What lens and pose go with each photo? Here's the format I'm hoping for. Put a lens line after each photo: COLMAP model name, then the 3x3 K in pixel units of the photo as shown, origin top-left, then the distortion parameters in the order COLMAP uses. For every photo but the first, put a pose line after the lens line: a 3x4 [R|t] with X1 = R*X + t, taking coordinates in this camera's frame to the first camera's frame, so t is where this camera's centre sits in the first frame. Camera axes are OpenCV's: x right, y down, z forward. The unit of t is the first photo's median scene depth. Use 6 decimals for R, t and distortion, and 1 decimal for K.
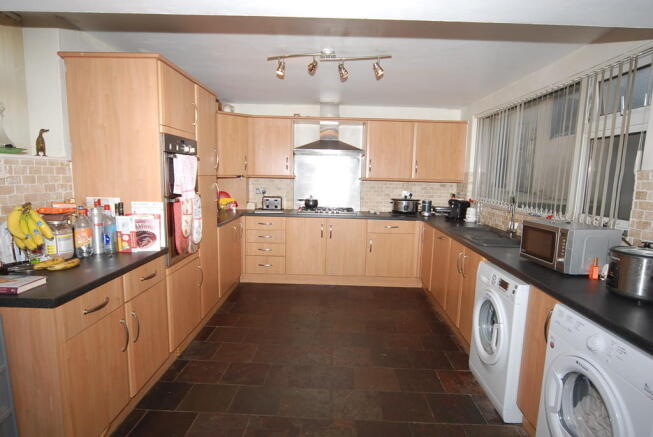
lens RADIAL K [[352.0, 0, 326.5], [0, 352.0, 218.5], [0, 0, 1]] dist [0.000580, 0.000032]
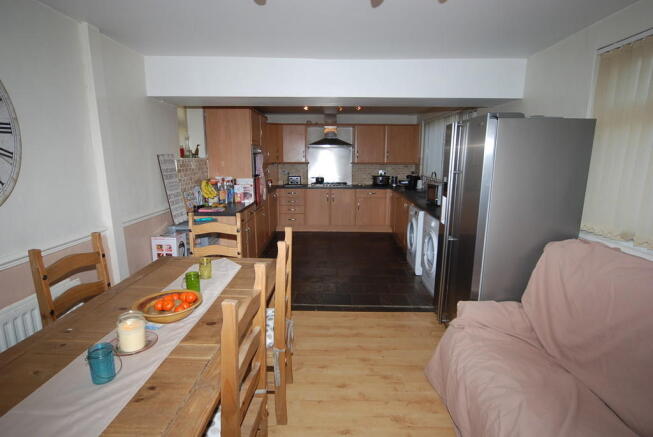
lens RADIAL K [[338.7, 0, 326.5], [0, 338.7, 218.5], [0, 0, 1]] dist [-0.001923, -0.000286]
pose [[0.999711, -0.023289, 0.005934, -0.027646], [0.022911, 0.998098, 0.057234, 0.042266], [-0.007256, -0.057081, 0.998343, -0.499978]]
